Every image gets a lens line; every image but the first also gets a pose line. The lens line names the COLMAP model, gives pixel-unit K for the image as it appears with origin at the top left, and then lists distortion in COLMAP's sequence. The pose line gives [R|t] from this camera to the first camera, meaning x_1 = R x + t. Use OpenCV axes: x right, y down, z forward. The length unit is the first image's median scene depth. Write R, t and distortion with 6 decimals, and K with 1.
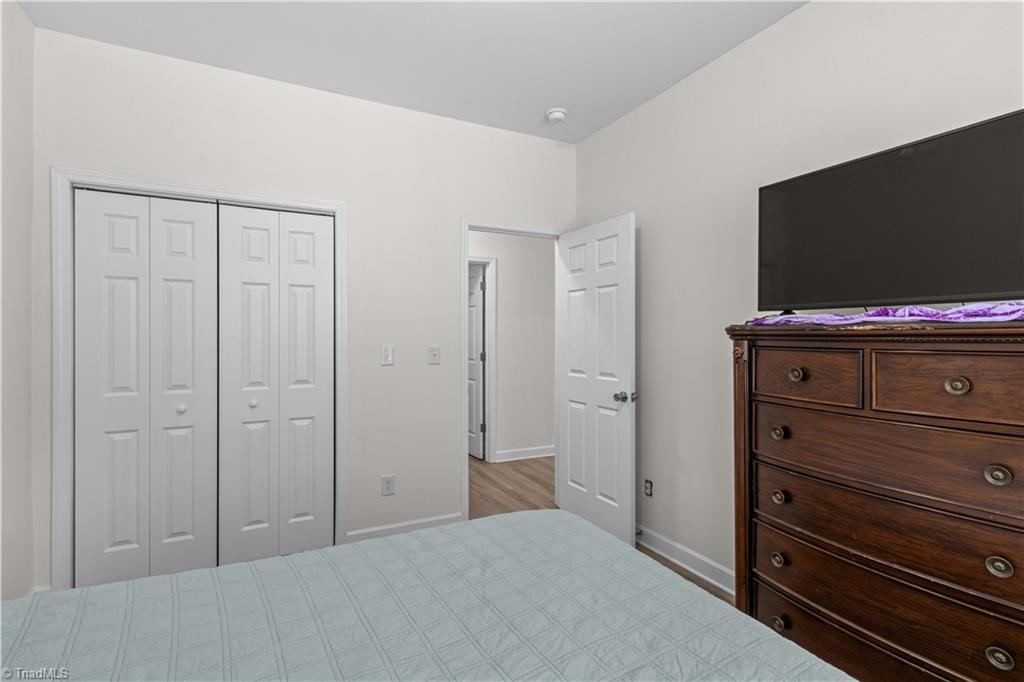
lens RADIAL K [[428.8, 0, 512.5], [0, 428.8, 344.9], [0, 0, 1]] dist [-0.002611, -0.000207]
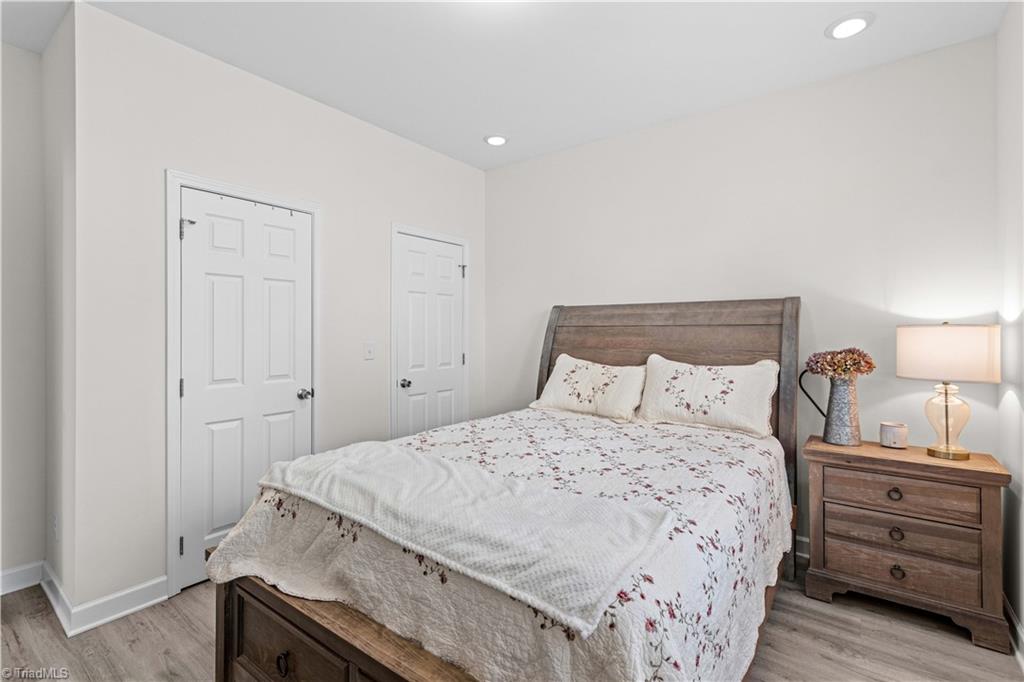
lens RADIAL K [[481.7, 0, 506.5], [0, 481.7, 335.5], [0, 0, 1]] dist [0.001724, -0.000248]
pose [[0.909032, -0.006740, 0.416672, -0.589586], [0.010702, 0.999917, -0.007174, 0.005644], [-0.416589, 0.010981, 0.909028, -0.283455]]
